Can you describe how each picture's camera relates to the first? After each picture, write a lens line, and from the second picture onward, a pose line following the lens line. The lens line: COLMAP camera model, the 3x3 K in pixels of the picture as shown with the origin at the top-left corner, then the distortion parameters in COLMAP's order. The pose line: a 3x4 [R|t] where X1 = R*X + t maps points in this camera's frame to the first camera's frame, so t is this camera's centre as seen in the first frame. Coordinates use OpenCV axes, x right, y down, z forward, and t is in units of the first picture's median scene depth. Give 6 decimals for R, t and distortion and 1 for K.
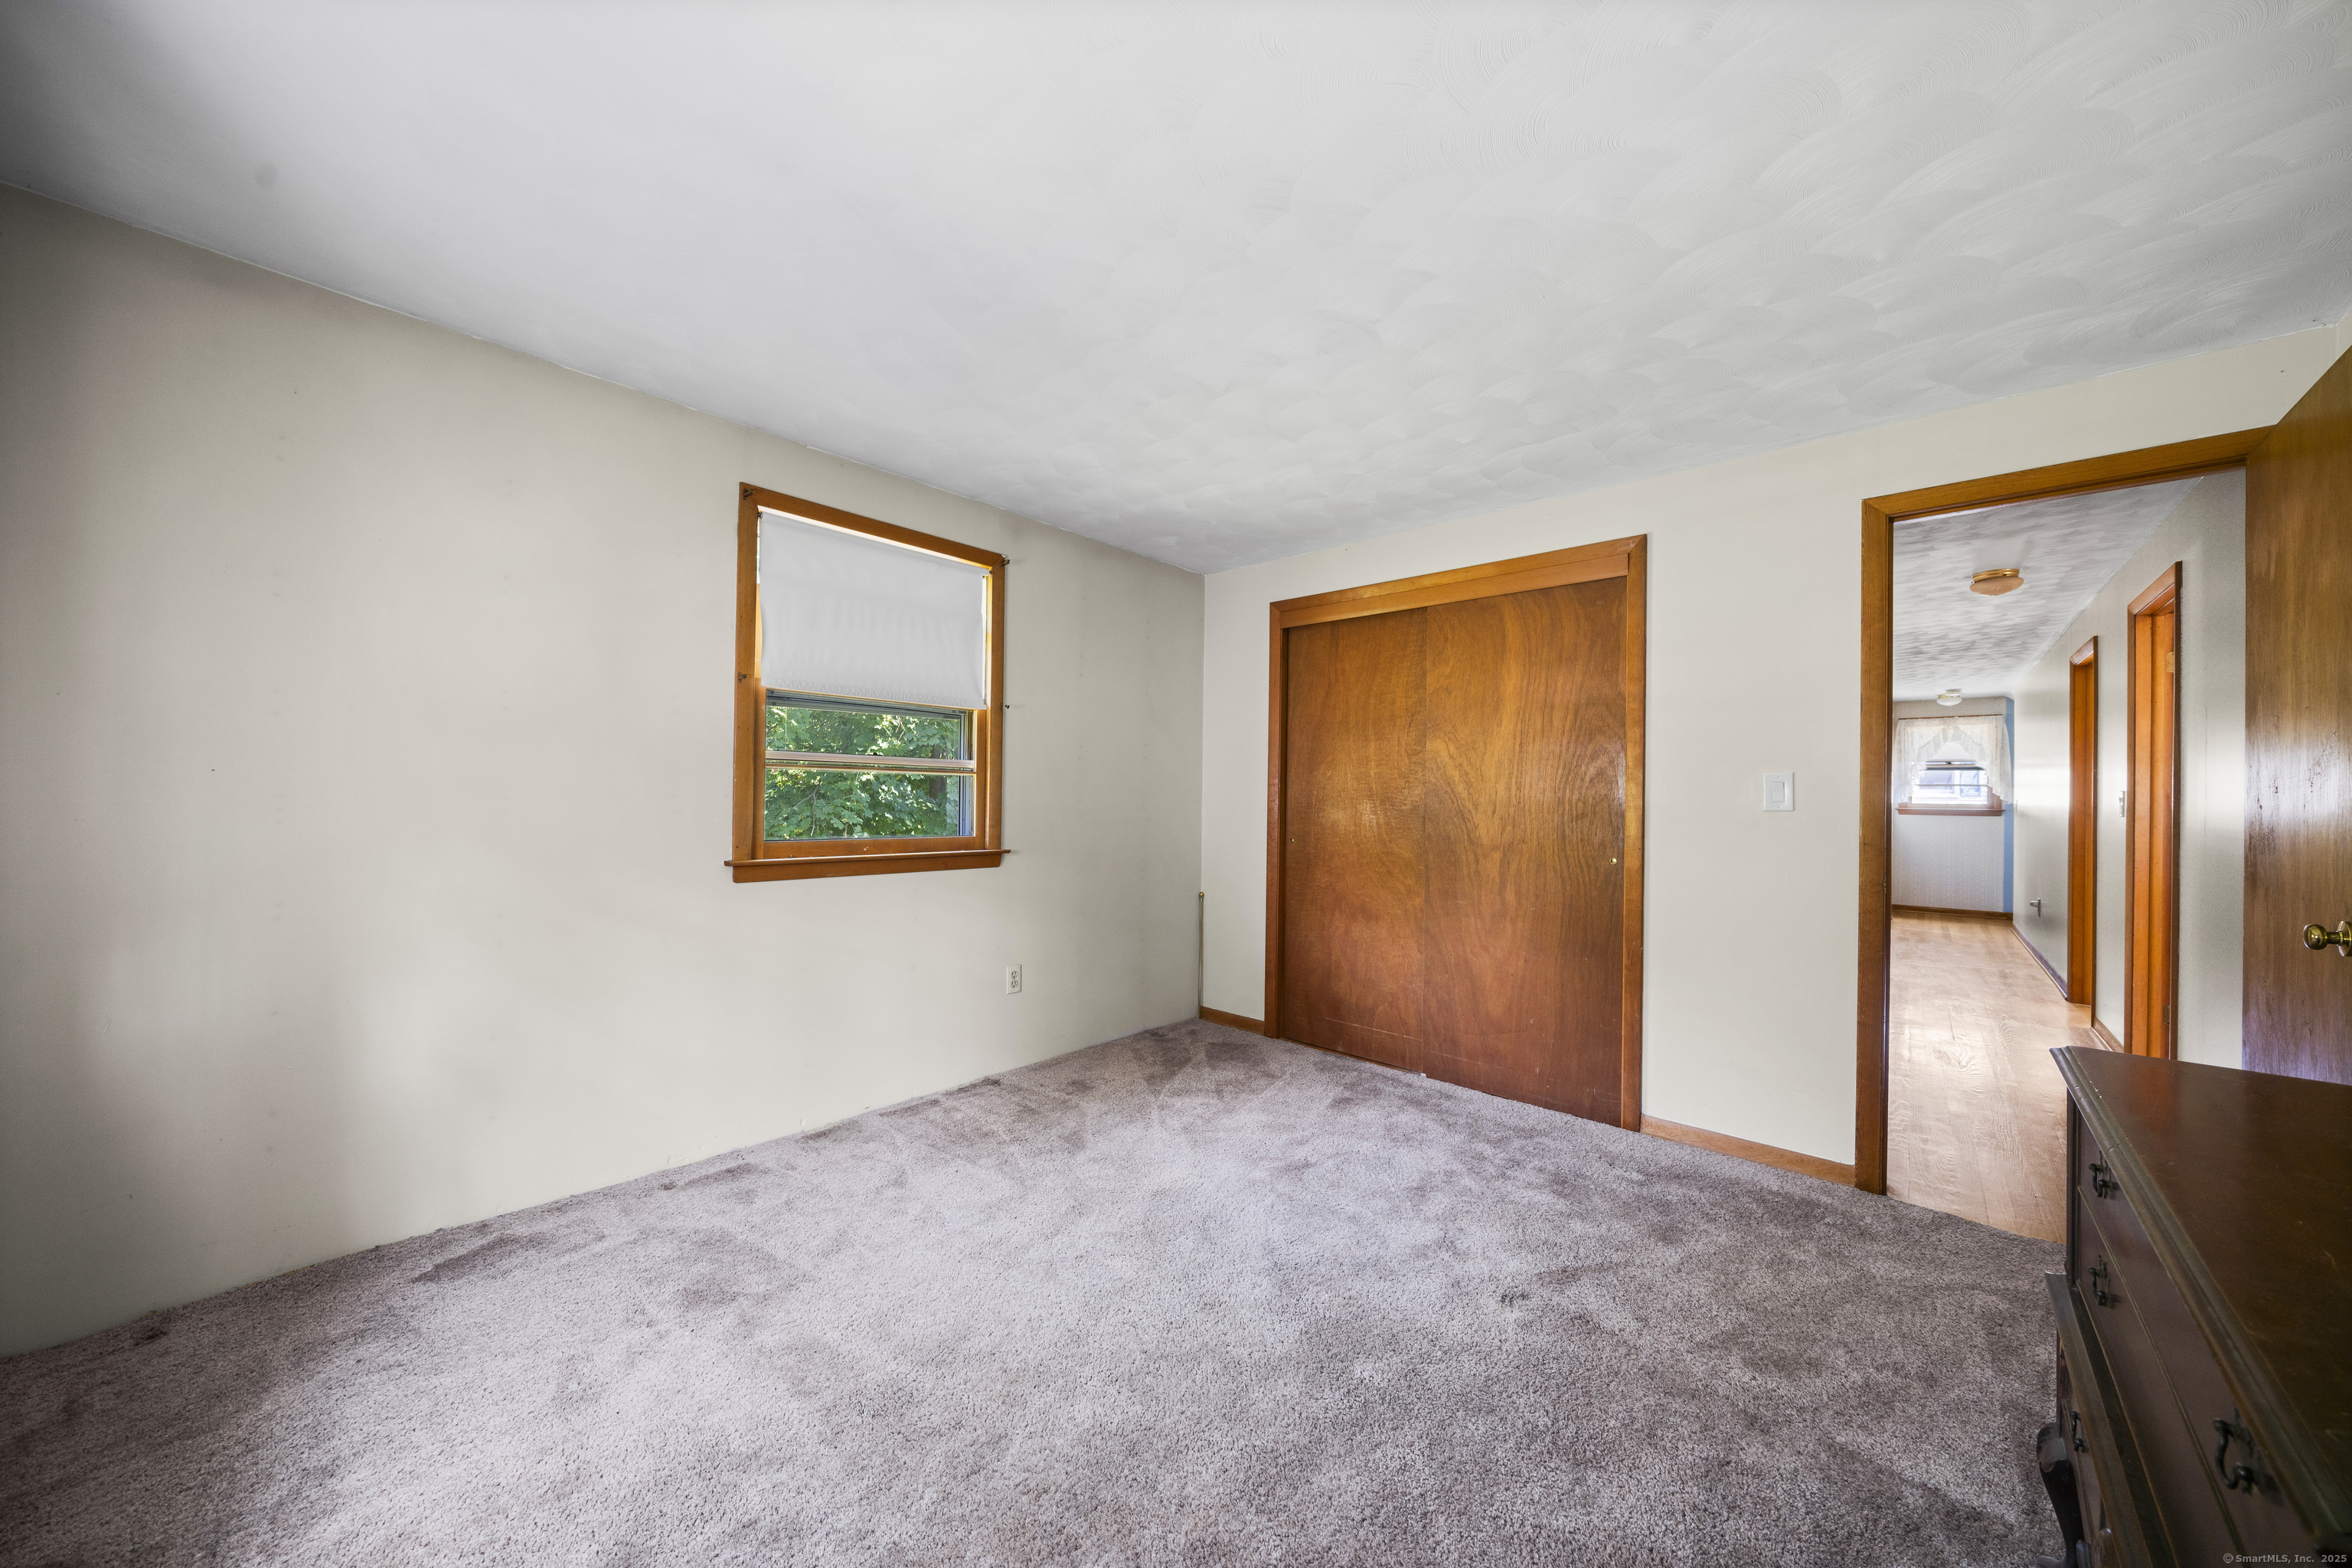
lens RADIAL K [[799.7, 0, 1172.3], [0, 799.7, 790.7], [0, 0, 1]] dist [-0.001605, -0.000165]
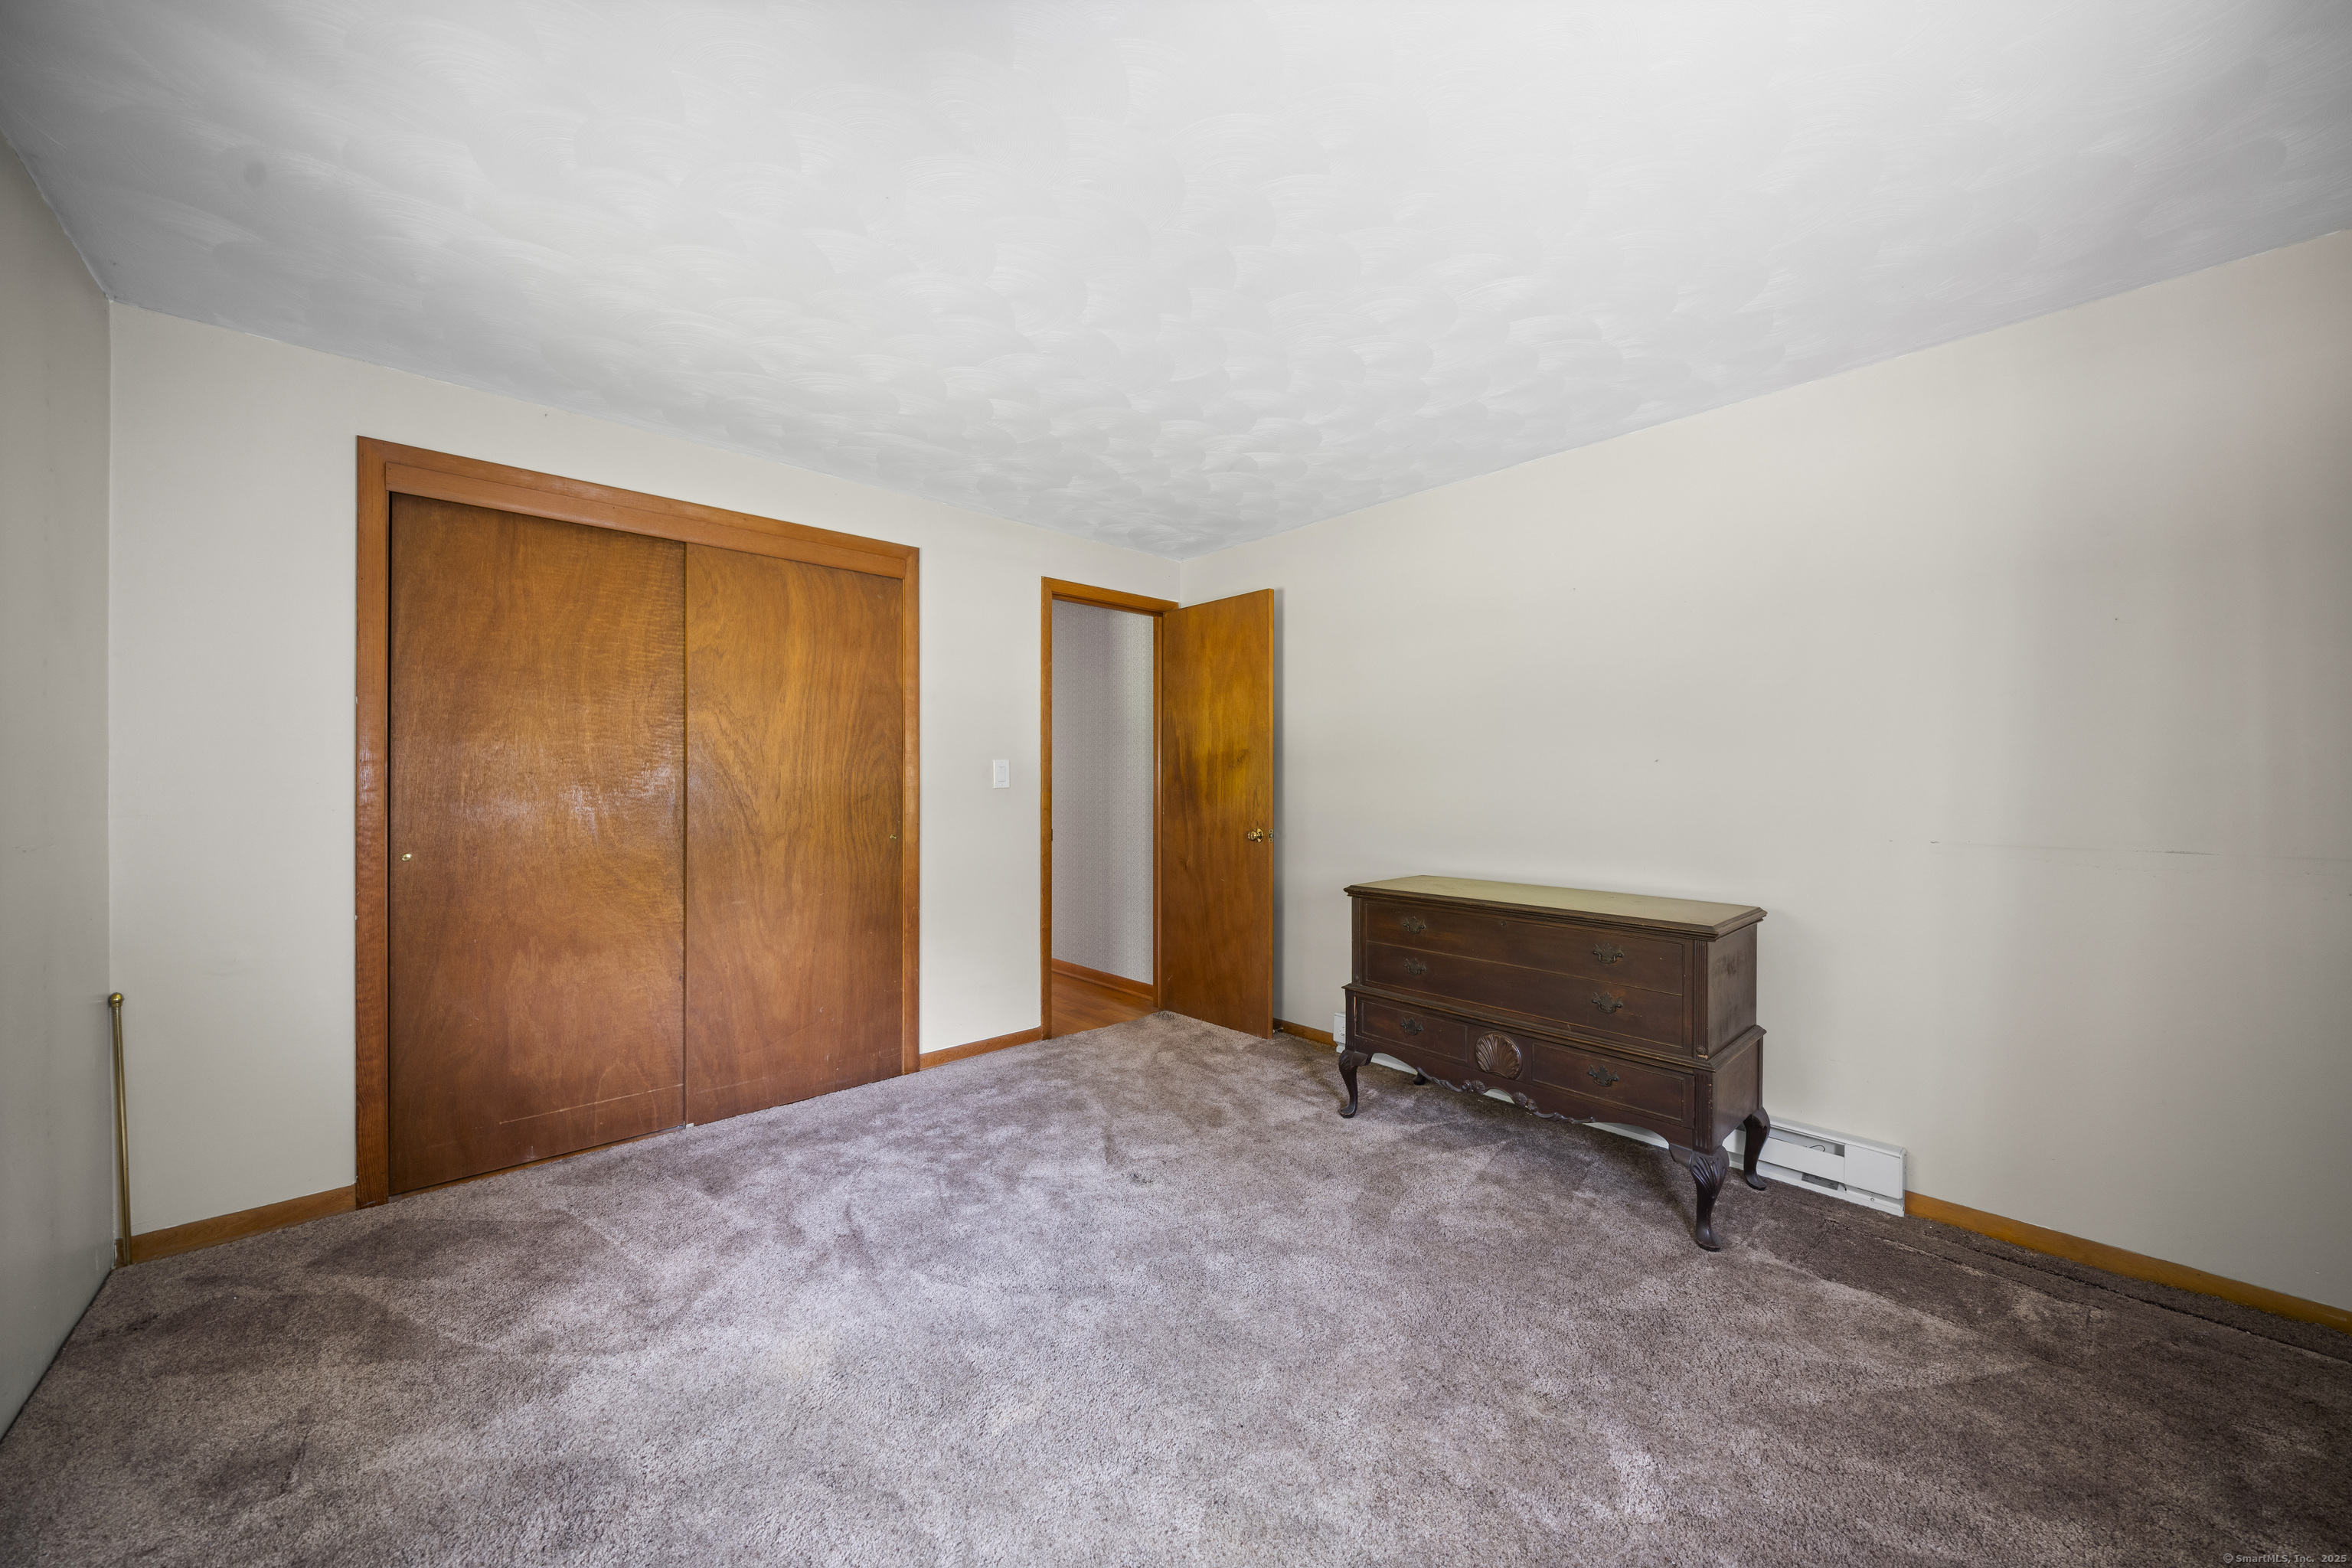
lens RADIAL K [[803.4, 0, 1176.0], [0, 803.4, 784.0], [0, 0, 1]] dist [-0.001350, -0.000109]
pose [[0.110737, -0.014955, 0.993737, -0.465211], [-0.004387, 0.999870, 0.015536, -0.003601], [-0.993840, -0.006080, 0.110657, 0.460047]]
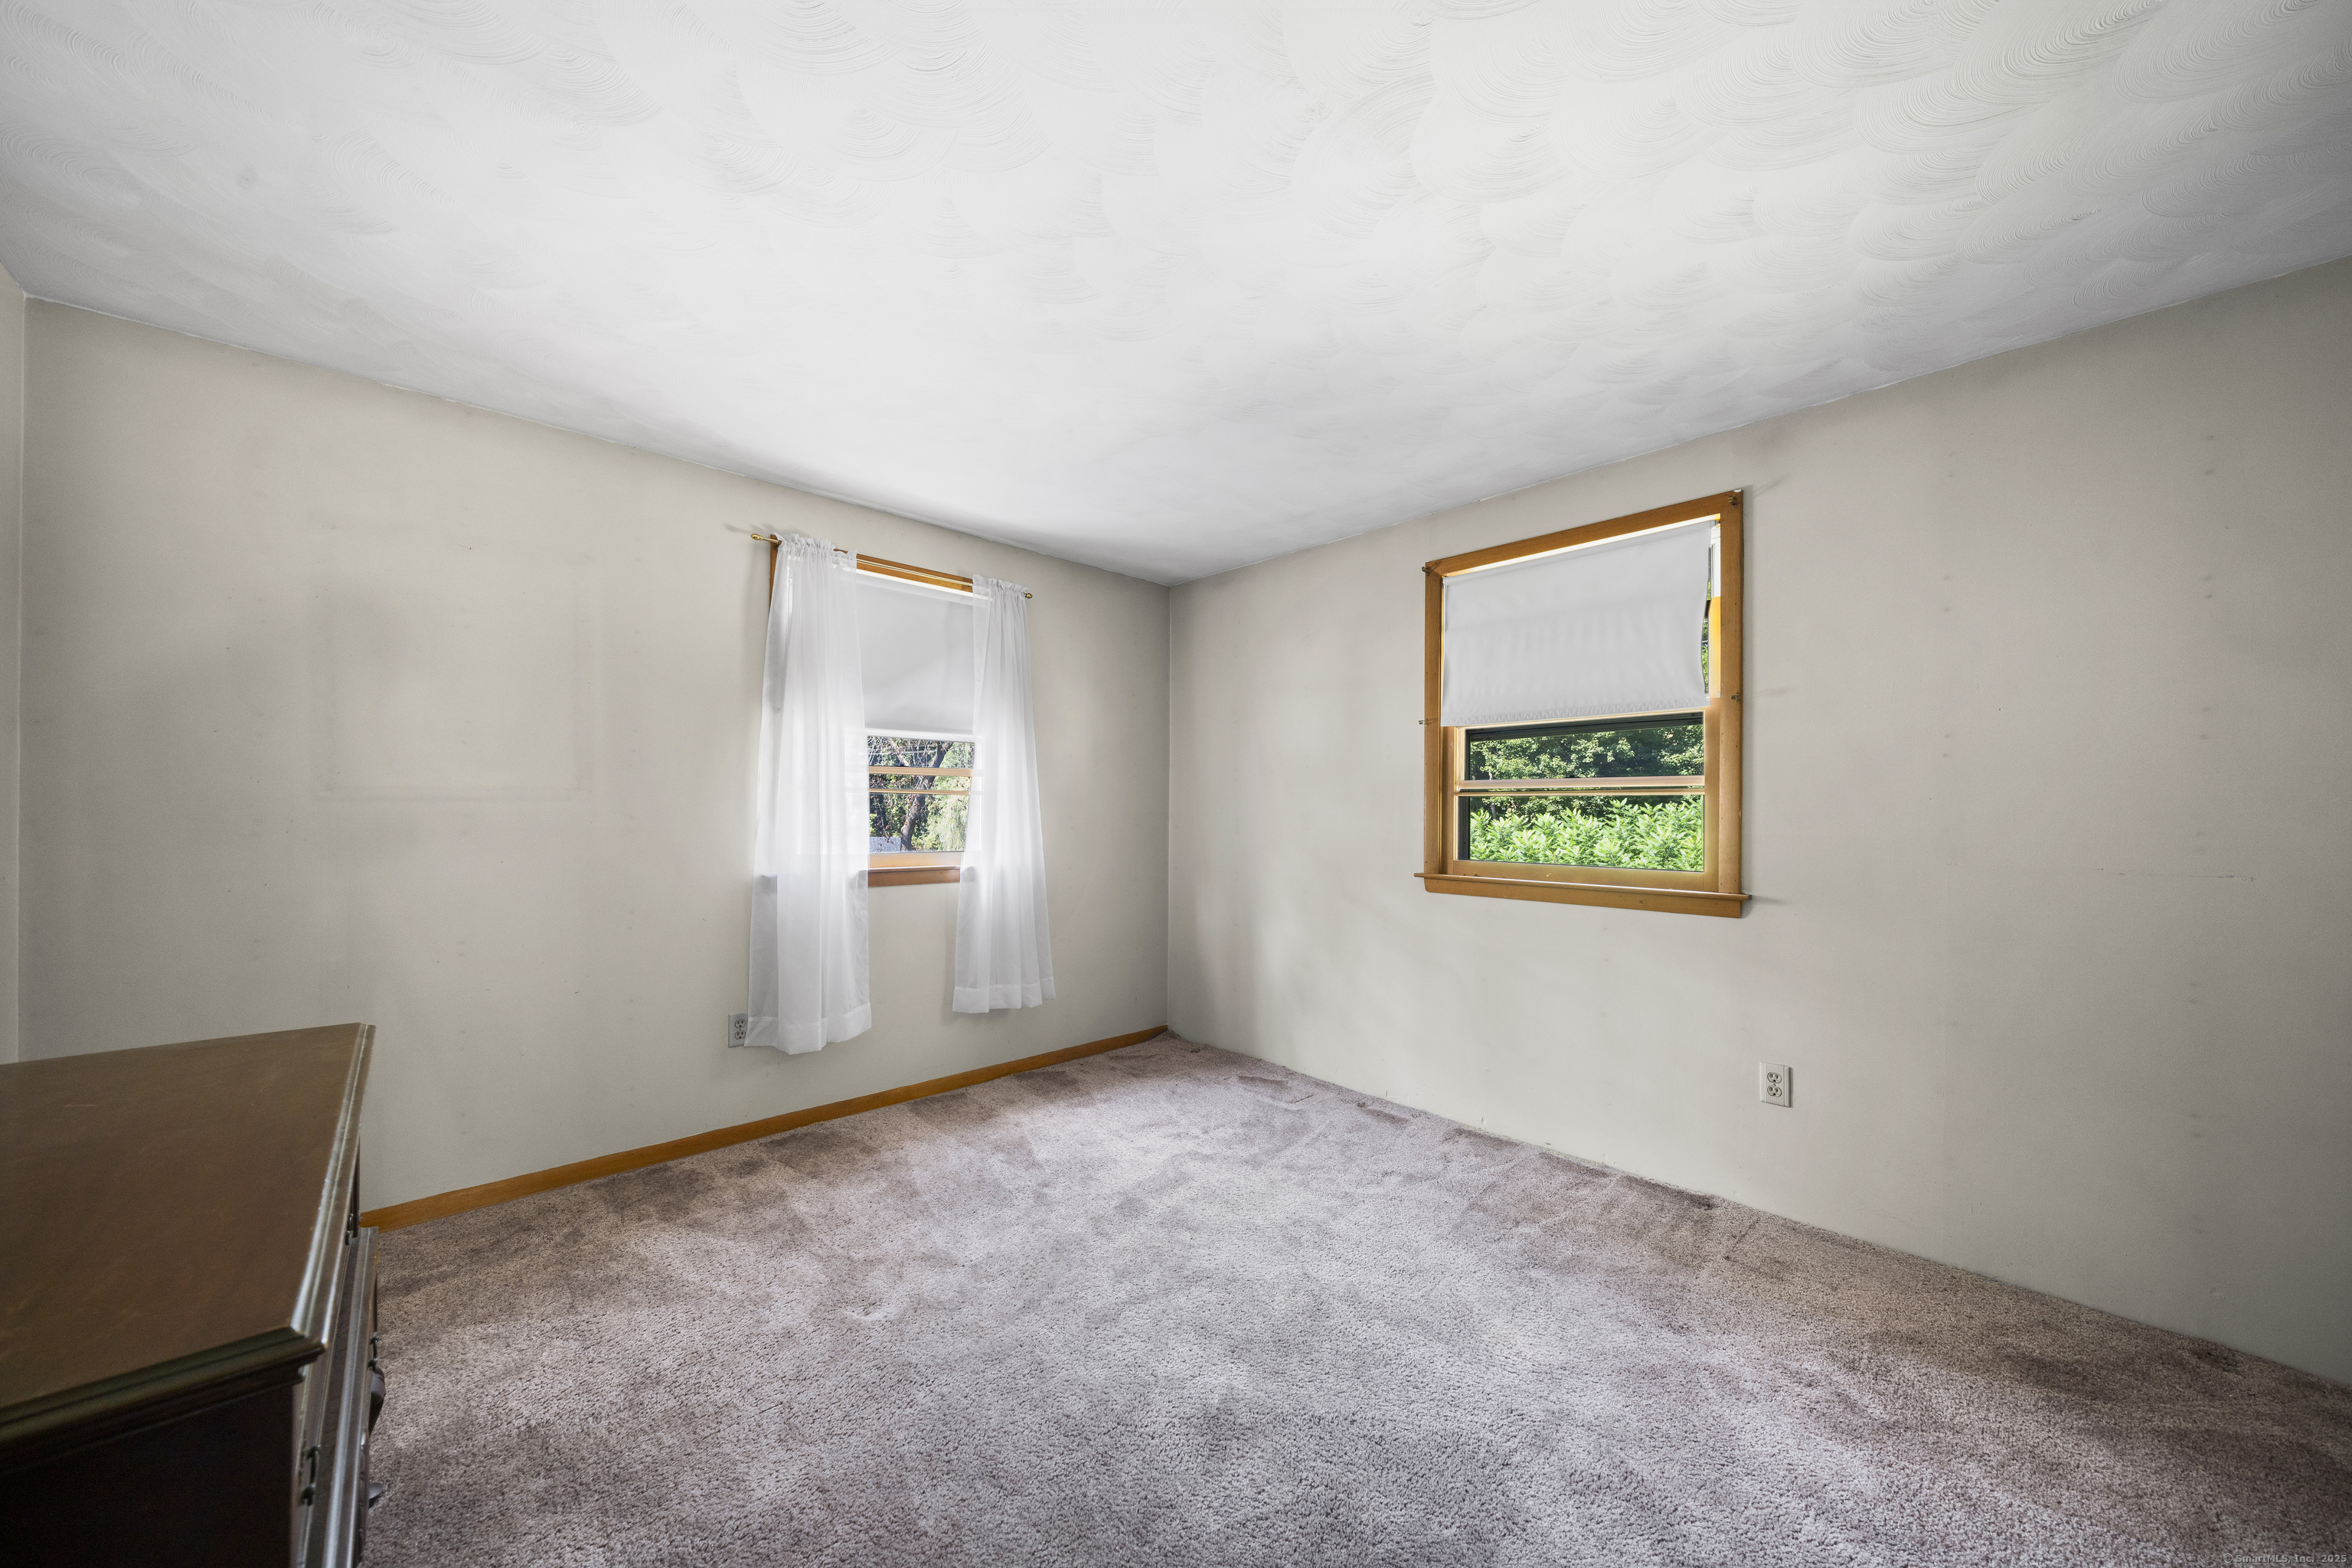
lens RADIAL K [[809.1, 0, 1180.5], [0, 809.1, 810.6], [0, 0, 1]] dist [0.000373, 0.000052]
pose [[-0.049196, -0.018813, -0.998612, 0.559757], [-0.000595, 0.999823, -0.018807, 0.011975], [0.998789, -0.000331, -0.049198, 0.543760]]
